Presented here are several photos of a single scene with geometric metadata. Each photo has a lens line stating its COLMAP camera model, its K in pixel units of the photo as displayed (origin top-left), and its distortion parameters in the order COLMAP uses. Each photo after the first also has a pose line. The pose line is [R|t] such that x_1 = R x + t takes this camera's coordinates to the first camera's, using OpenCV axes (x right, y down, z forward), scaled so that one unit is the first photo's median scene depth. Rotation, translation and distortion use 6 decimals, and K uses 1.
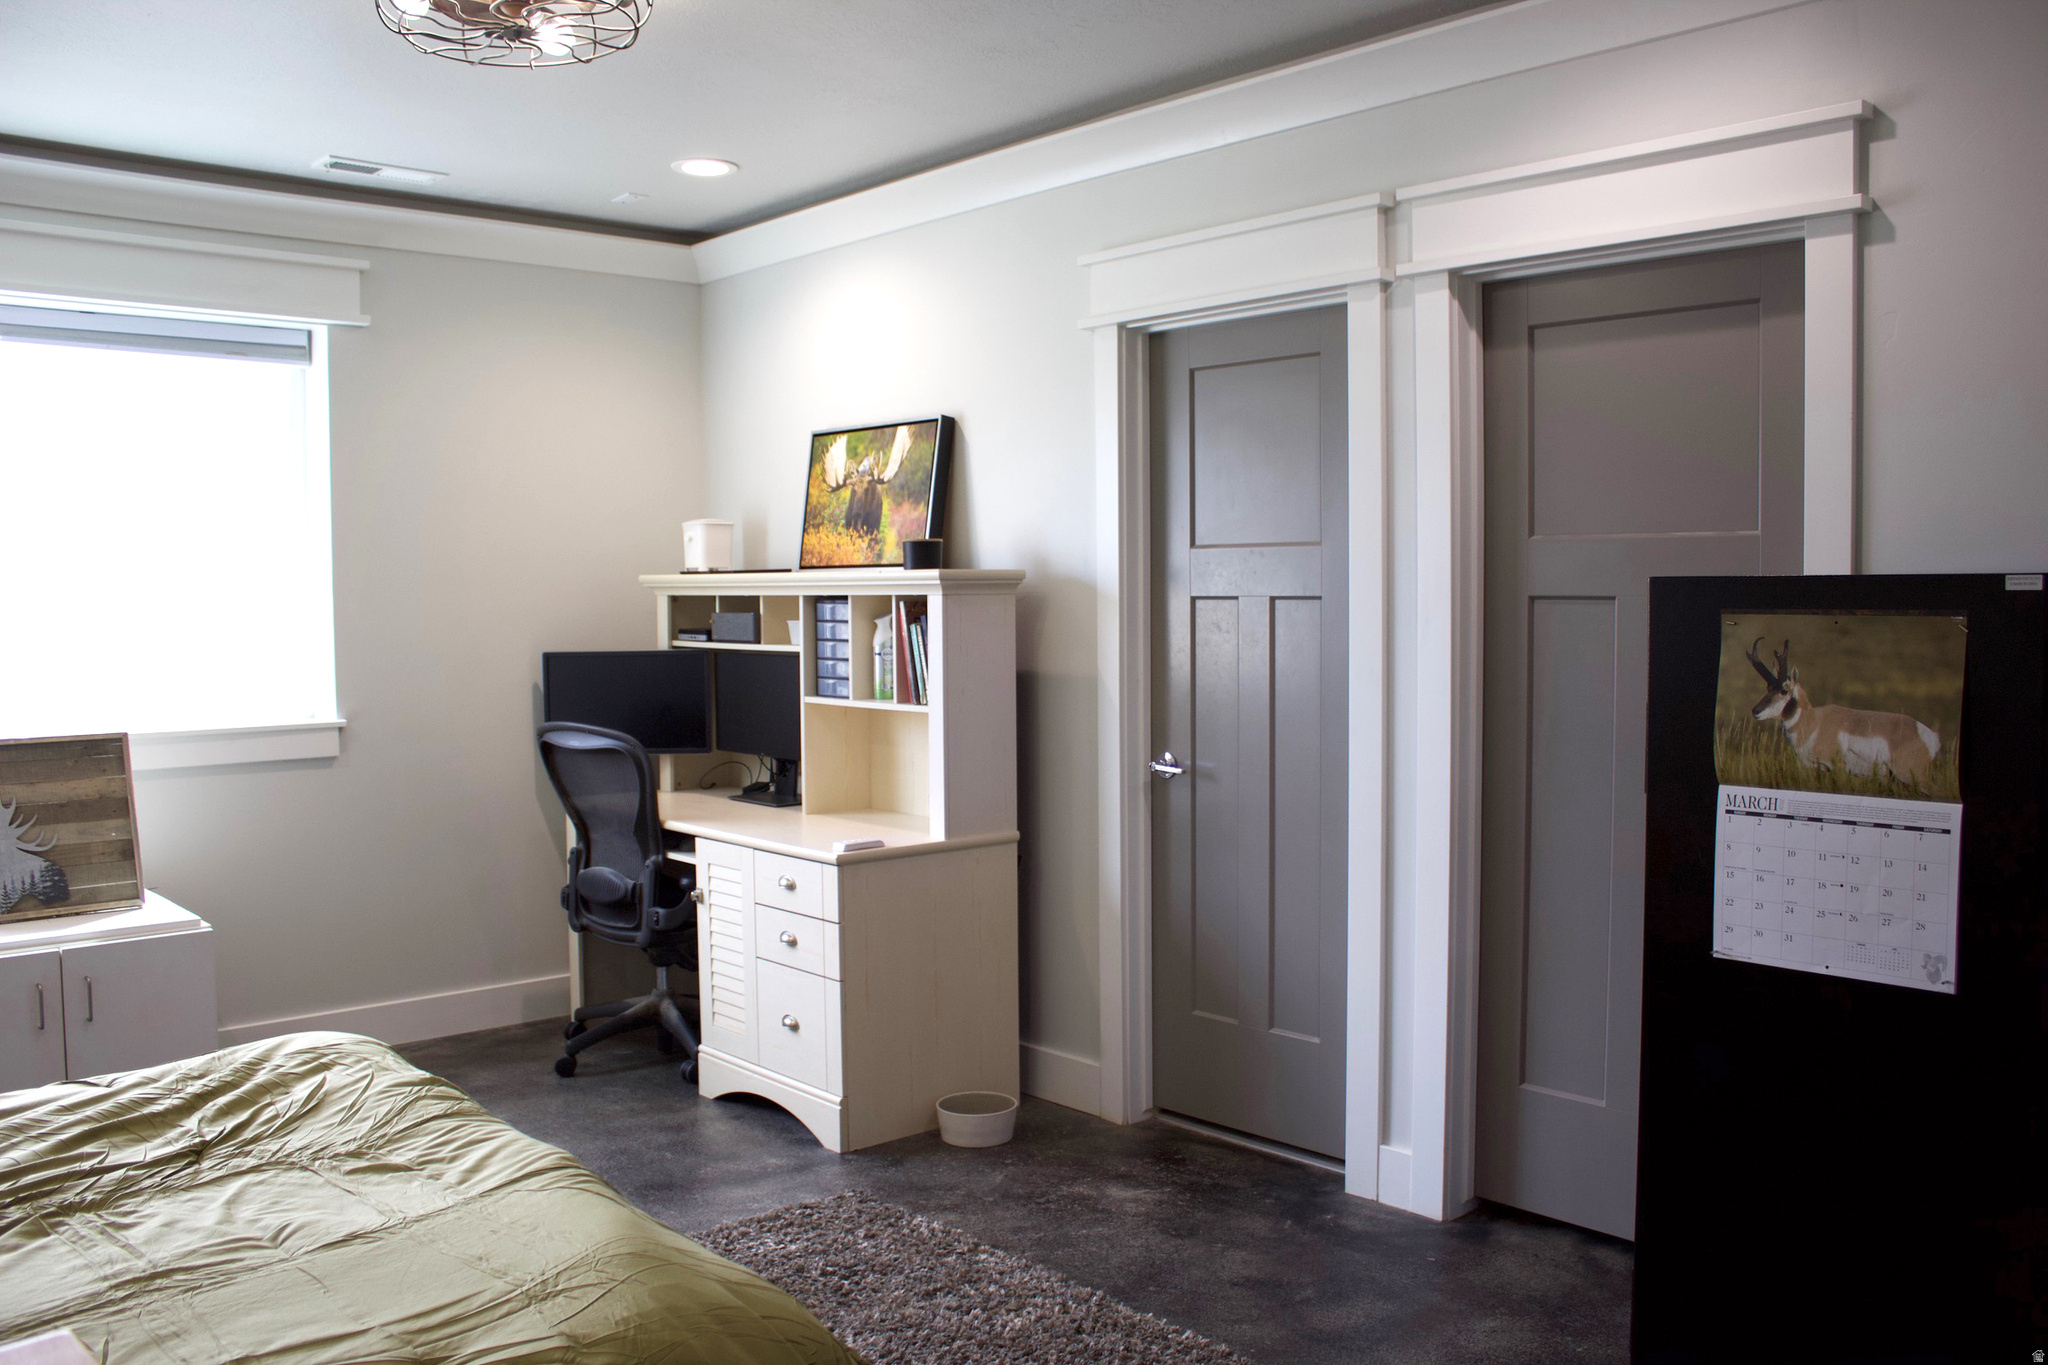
lens RADIAL K [[1750.5, 0, 1021.4], [0, 1750.5, 679.6], [0, 0, 1]] dist [-0.071317, 0.018543]
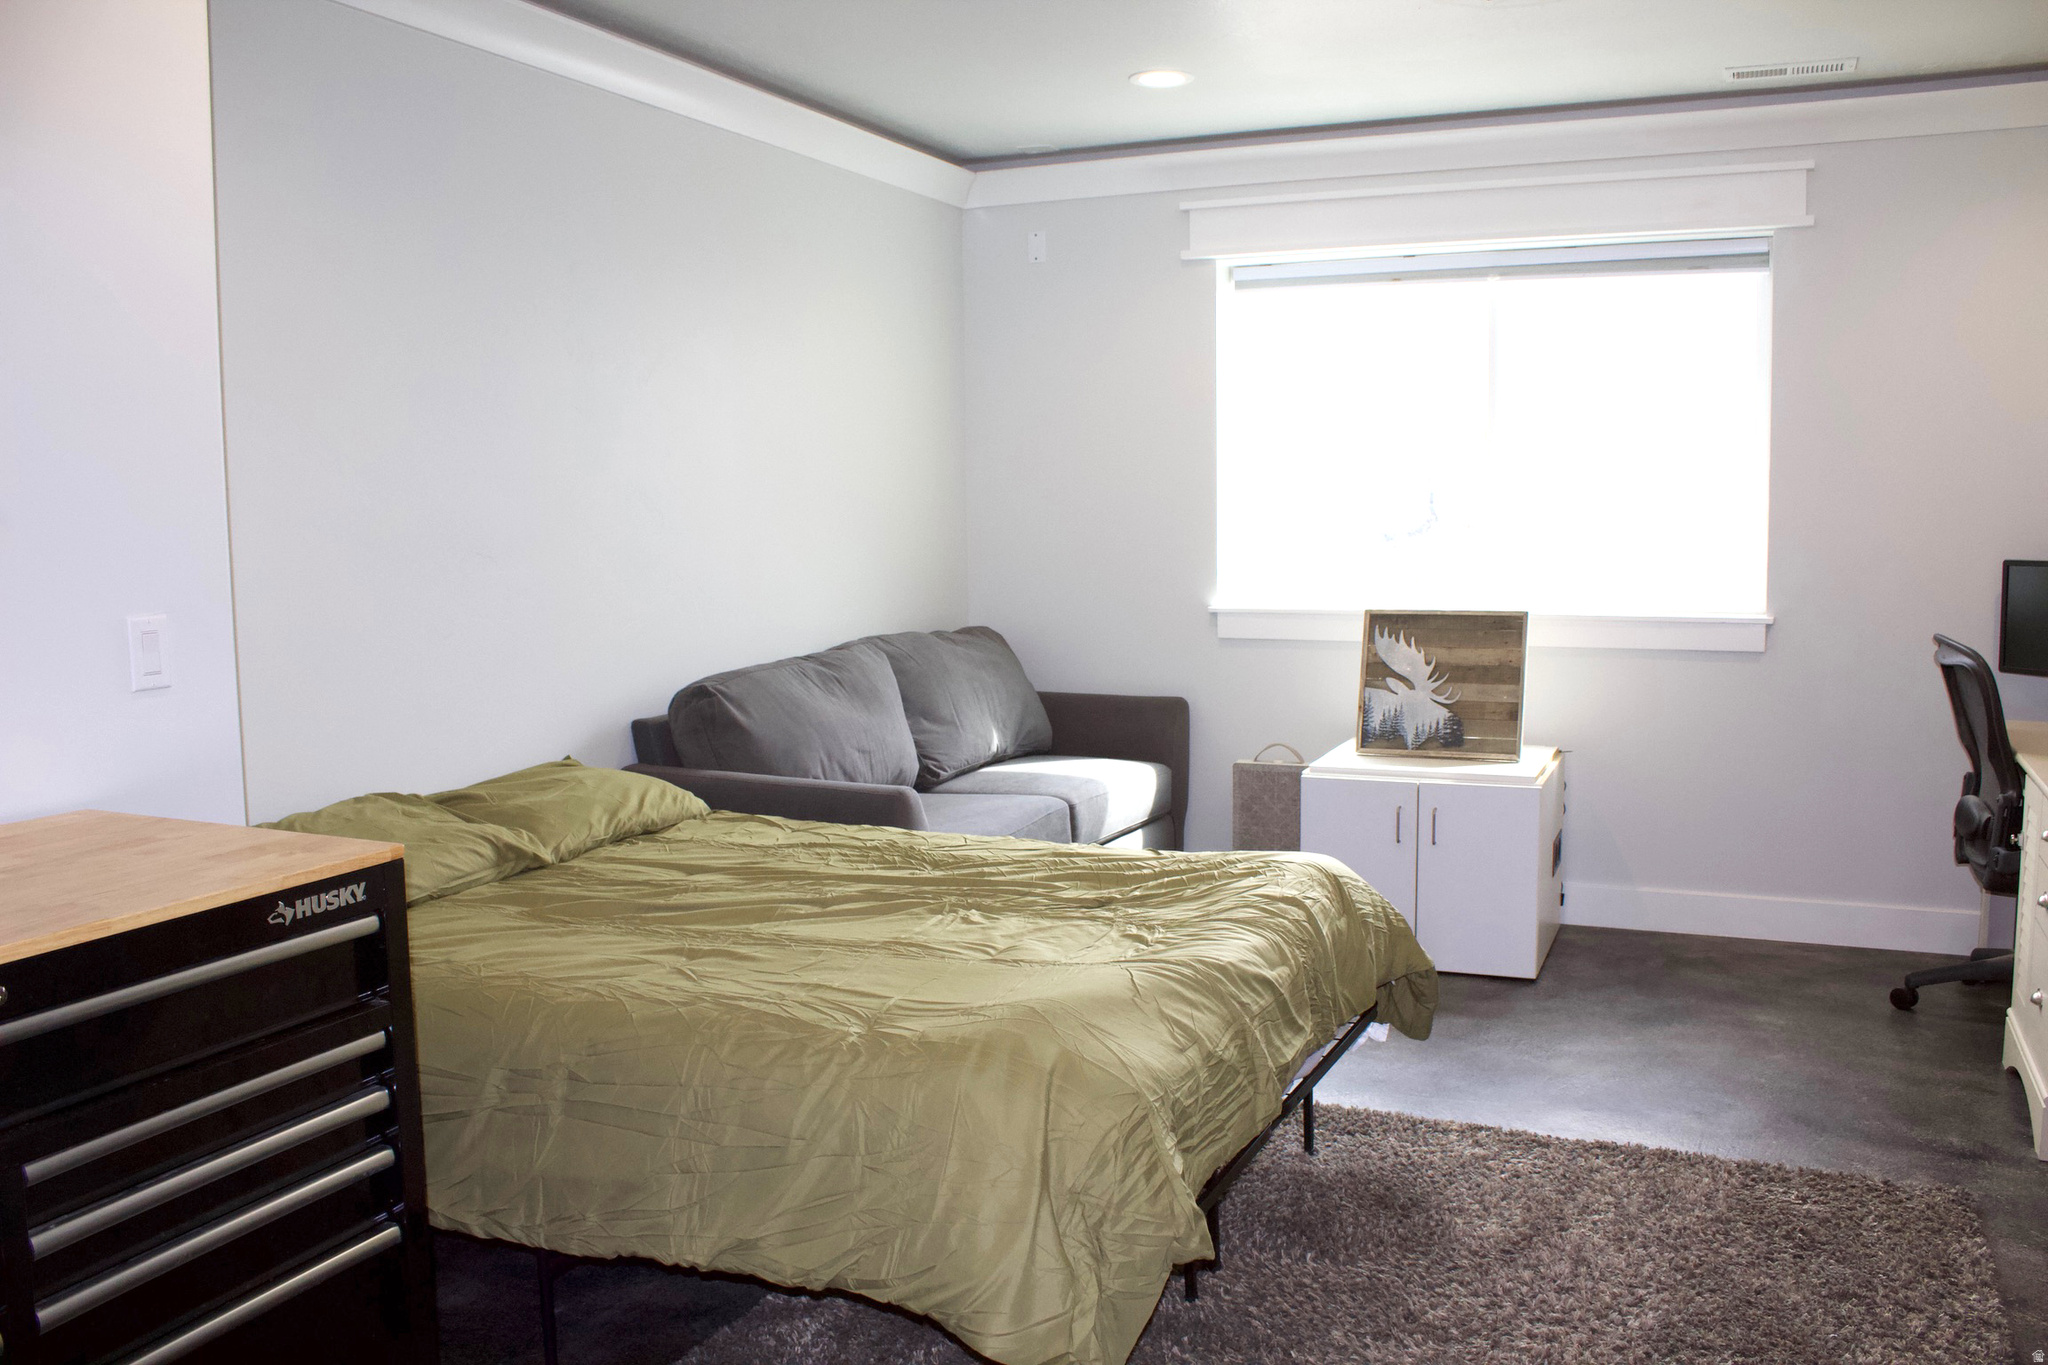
lens RADIAL K [[1750.5, 0, 1020.0], [0, 1750.5, 685.5], [0, 0, 1]] dist [-0.071317, 0.018543]
pose [[0.390156, 0.097630, -0.915558, 0.445301], [-0.038221, 0.995223, 0.089838, -0.013318], [0.919955, -0.000057, 0.392023, 0.222693]]
